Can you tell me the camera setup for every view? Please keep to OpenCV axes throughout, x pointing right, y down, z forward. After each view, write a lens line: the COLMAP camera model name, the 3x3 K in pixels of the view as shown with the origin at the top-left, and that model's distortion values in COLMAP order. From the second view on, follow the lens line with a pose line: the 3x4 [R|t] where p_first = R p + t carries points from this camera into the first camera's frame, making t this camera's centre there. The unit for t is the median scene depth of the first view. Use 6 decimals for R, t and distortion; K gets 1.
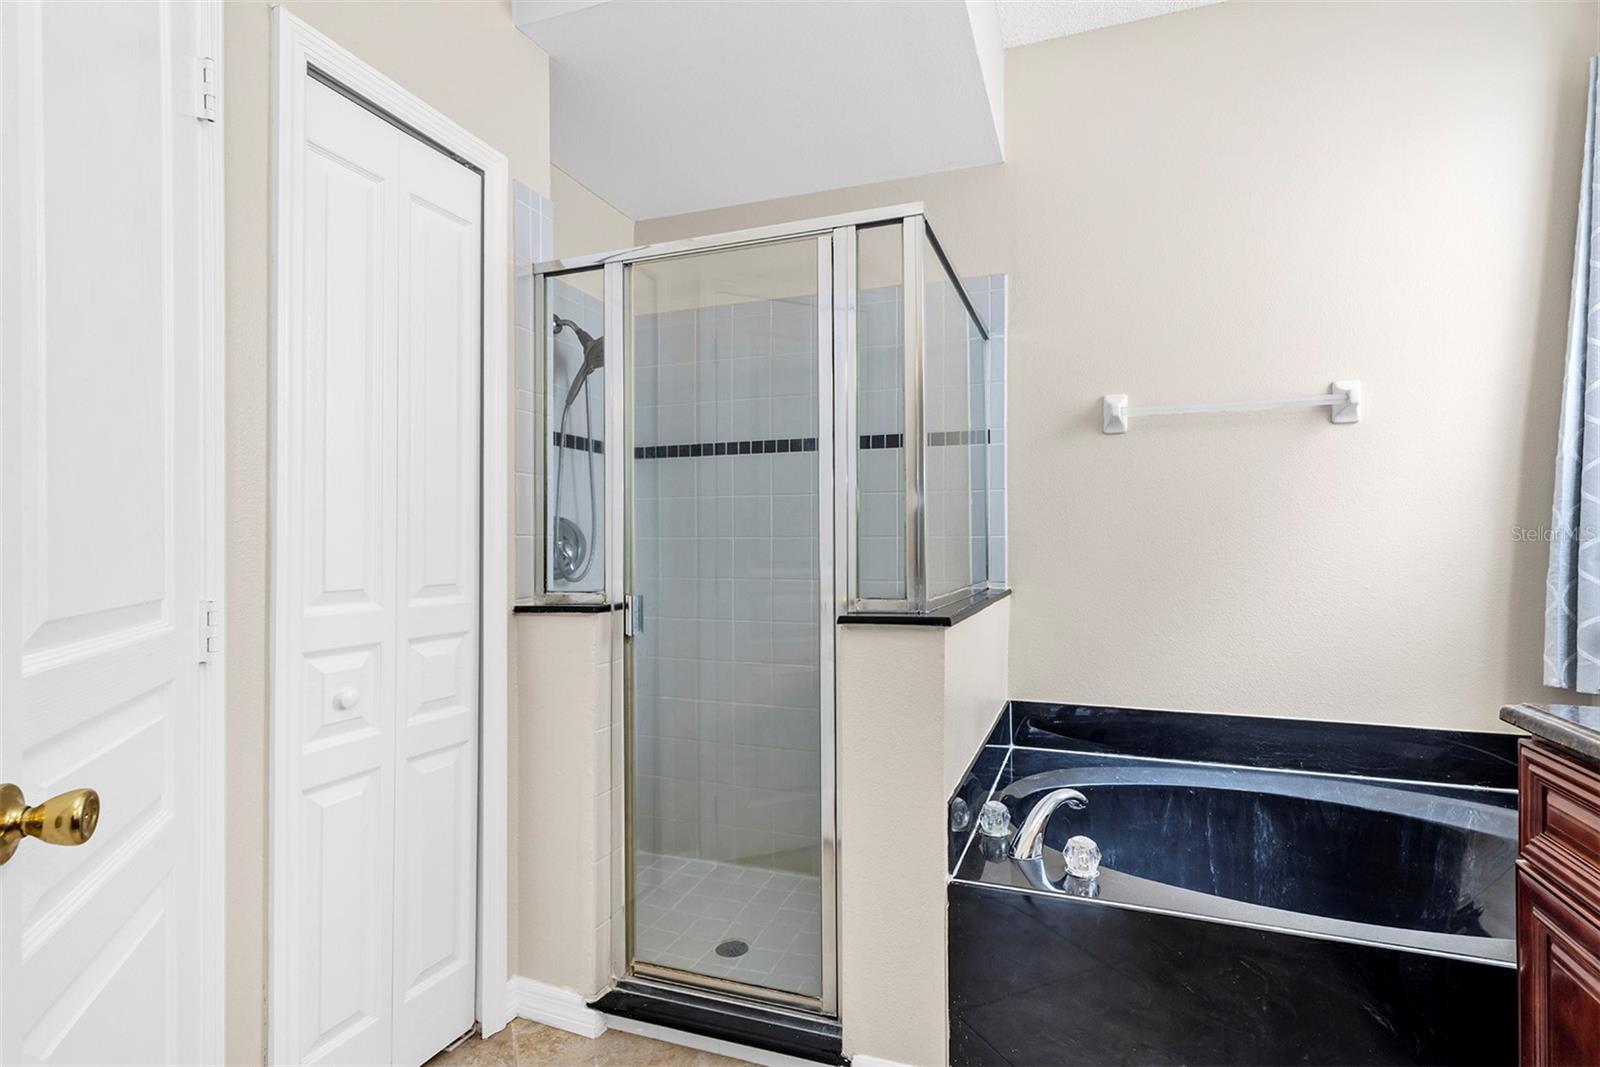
lens RADIAL K [[738.9, 0, 792.9], [0, 738.9, 535.5], [0, 0, 1]] dist [0.008944, -0.000195]
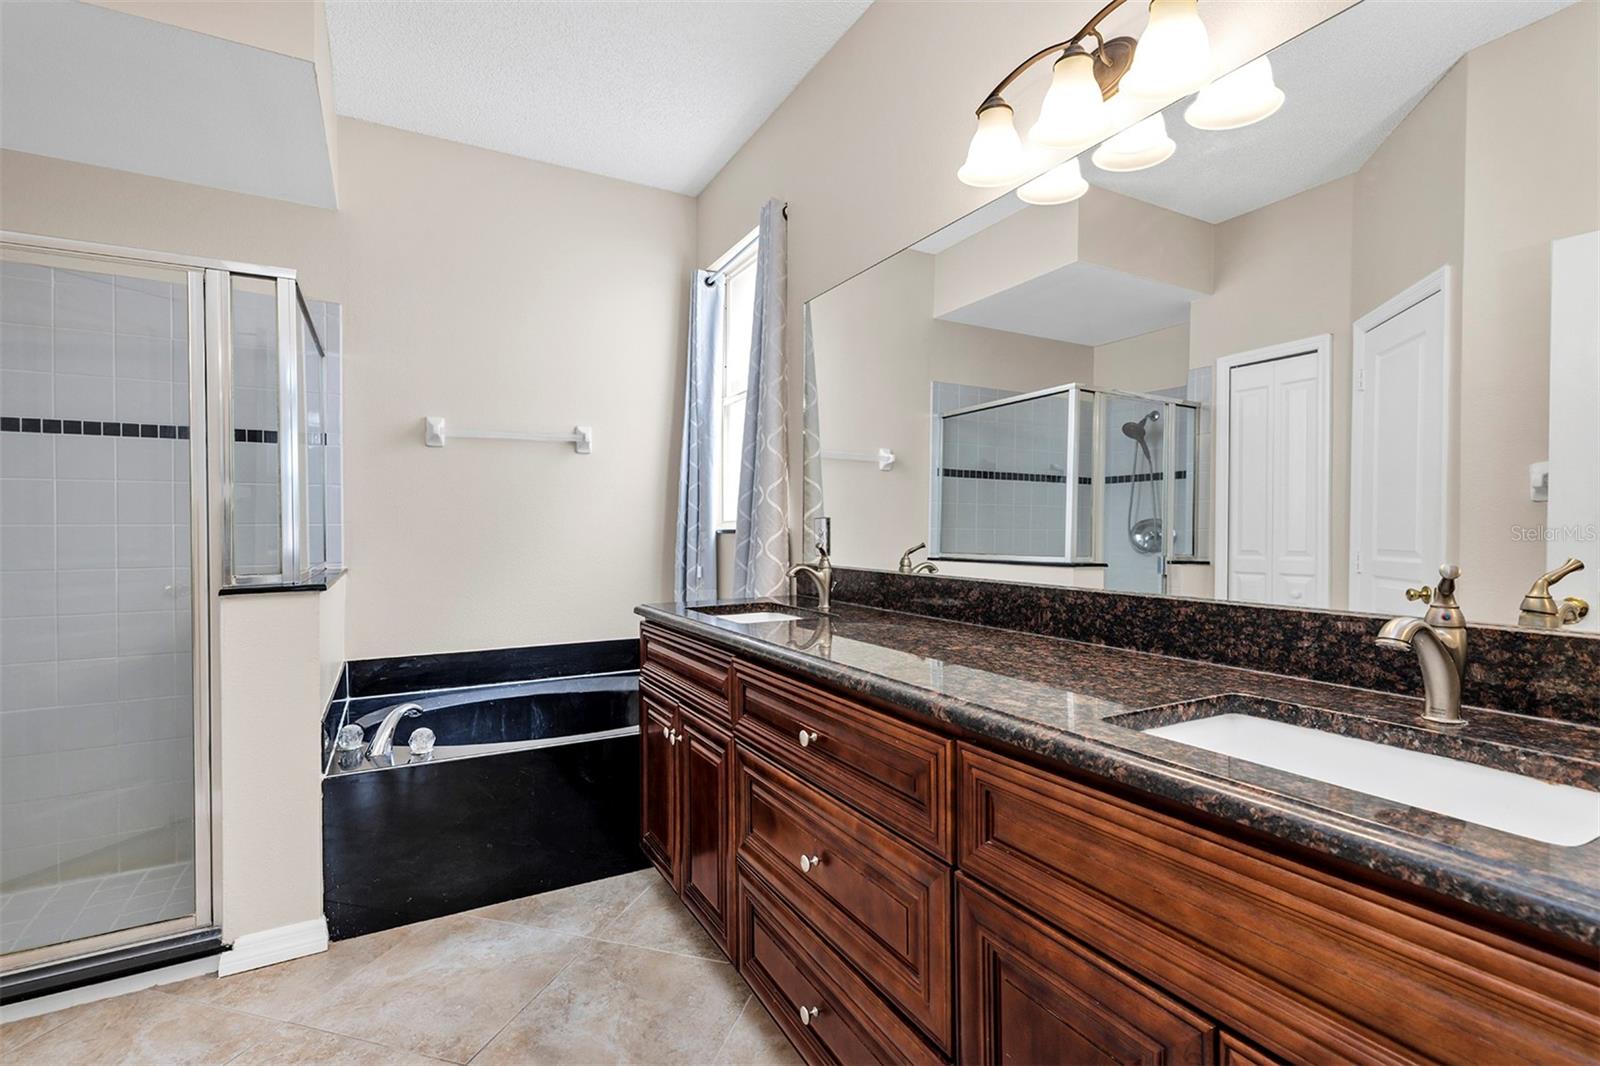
lens RADIAL K [[718.4, 0, 804.3], [0, 718.4, 533.7], [0, 0, 1]] dist [0.004194, 0.000510]
pose [[0.614020, -0.008890, 0.789241, -0.210761], [-0.002449, 0.999910, 0.013168, -0.001563], [-0.789287, -0.010018, 0.613943, -0.372390]]
